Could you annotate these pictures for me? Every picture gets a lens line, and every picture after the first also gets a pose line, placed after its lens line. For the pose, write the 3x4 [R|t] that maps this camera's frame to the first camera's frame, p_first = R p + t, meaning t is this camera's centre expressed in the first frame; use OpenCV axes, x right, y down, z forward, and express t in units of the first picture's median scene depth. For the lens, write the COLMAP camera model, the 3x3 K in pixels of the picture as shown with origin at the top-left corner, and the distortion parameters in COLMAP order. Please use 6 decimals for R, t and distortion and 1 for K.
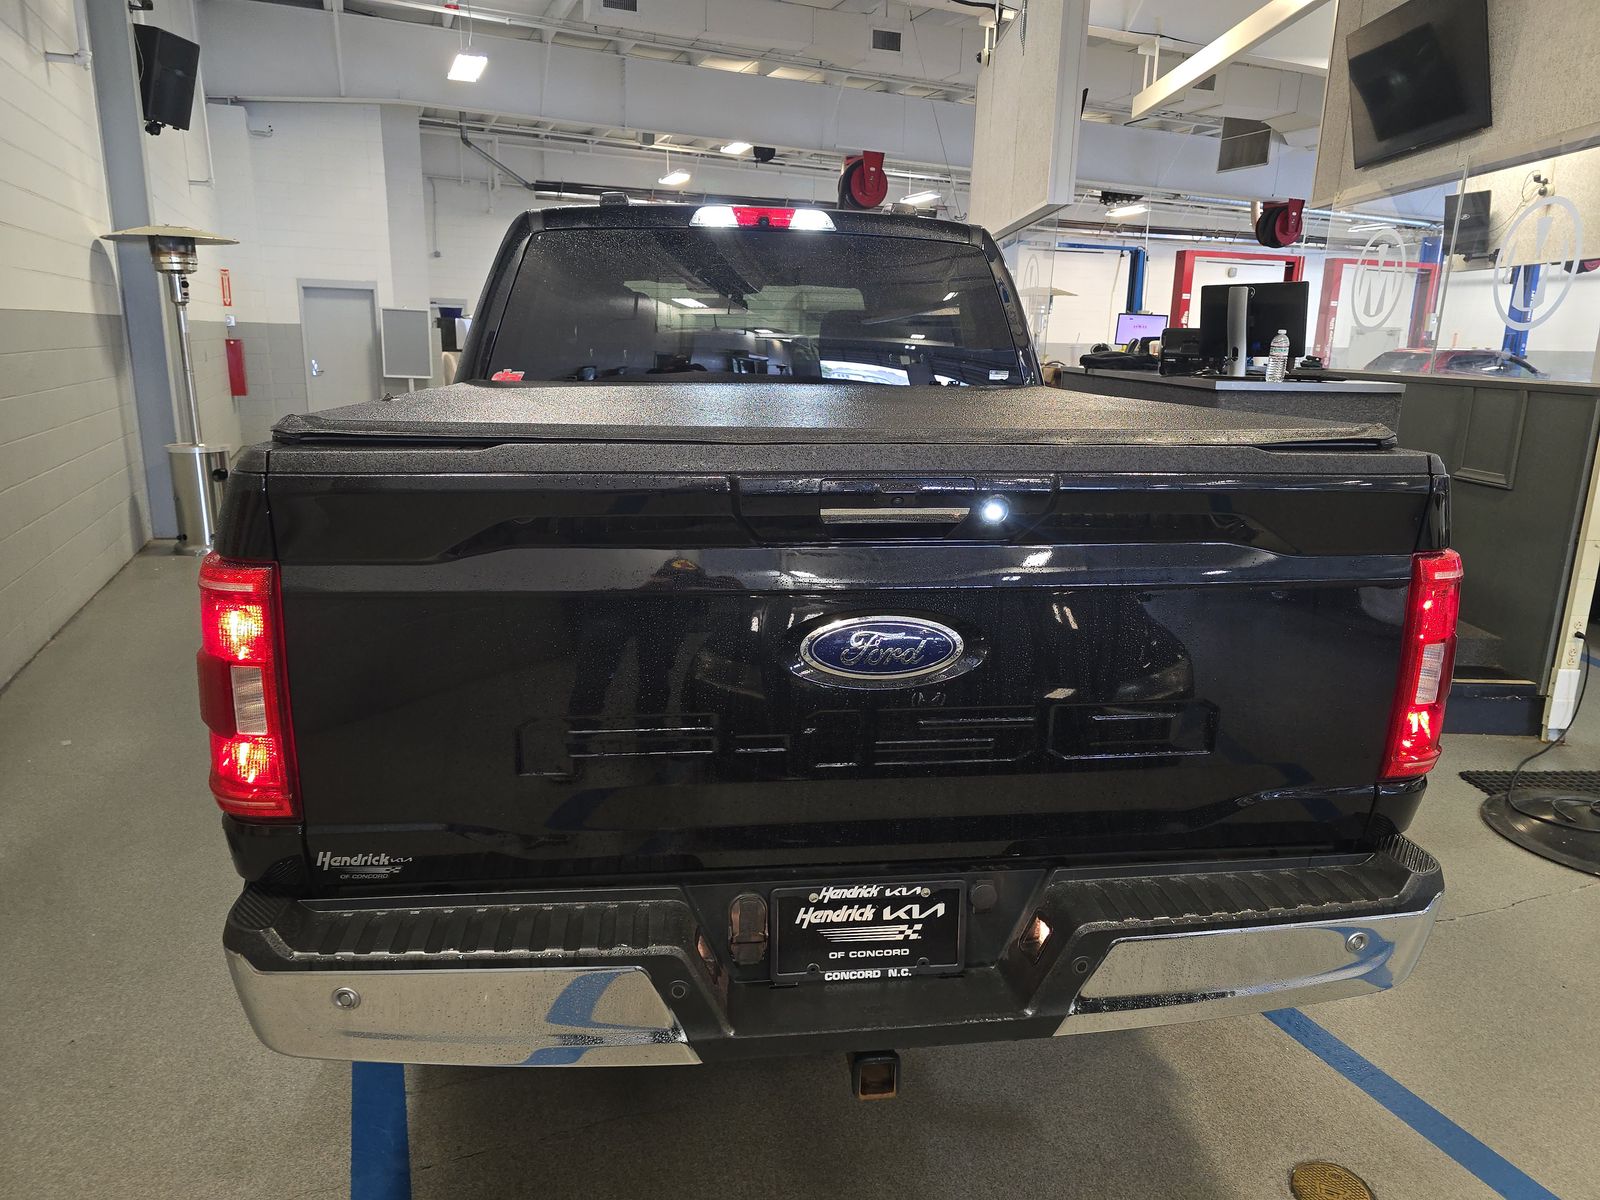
lens RADIAL K [[1071.3, 0, 803.7], [0, 1071.3, 601.6], [0, 0, 1]] dist [0.030066, -0.027999]
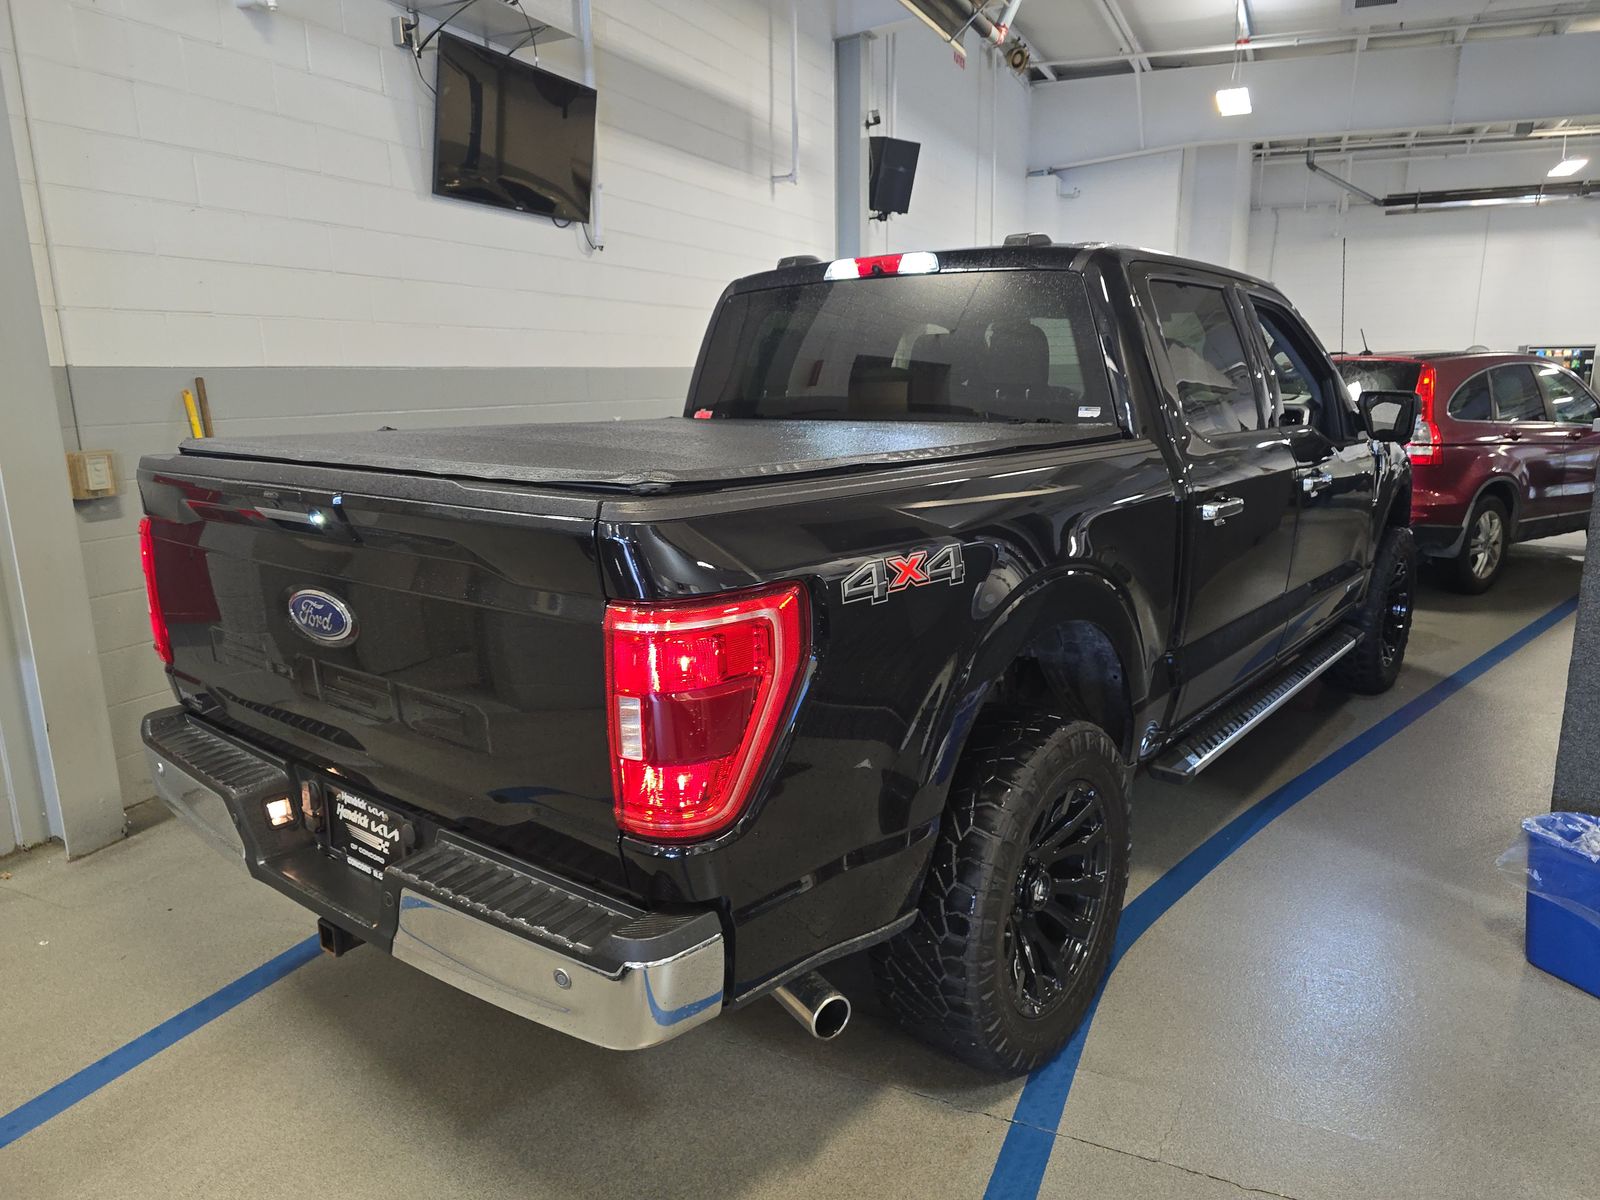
lens RADIAL K [[1071.3, 0, 803.7], [0, 1071.3, 601.6], [0, 0, 1]] dist [0.030066, -0.027999]
pose [[0.695768, 0.121889, -0.707849, 0.345599], [-0.142249, 0.989360, 0.030544, -0.024504], [0.704040, 0.079439, 0.705703, 0.109009]]
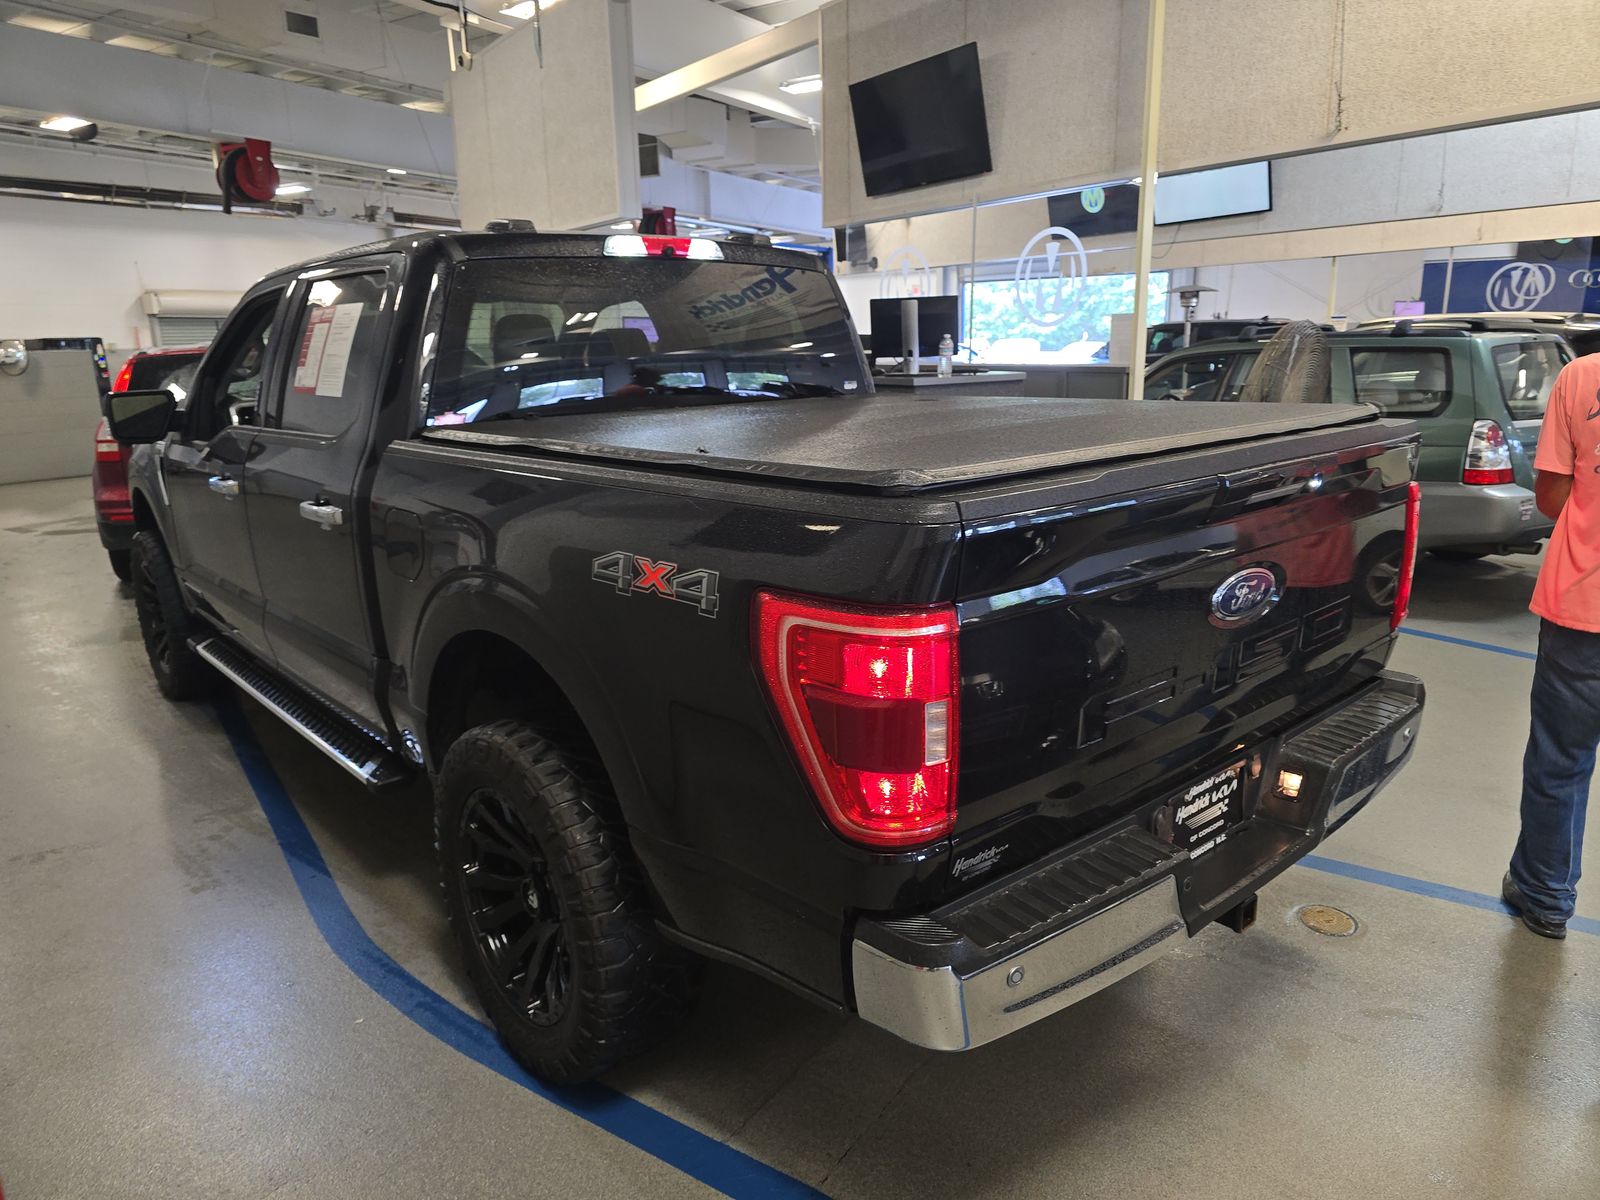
lens RADIAL K [[1071.3, 0, 803.7], [0, 1071.3, 601.6], [0, 0, 1]] dist [0.030066, -0.027999]
pose [[0.831768, -0.166257, 0.529642, -0.261013], [0.164292, 0.985082, 0.051212, -0.025619], [-0.530255, 0.044420, 0.846674, 0.033941]]
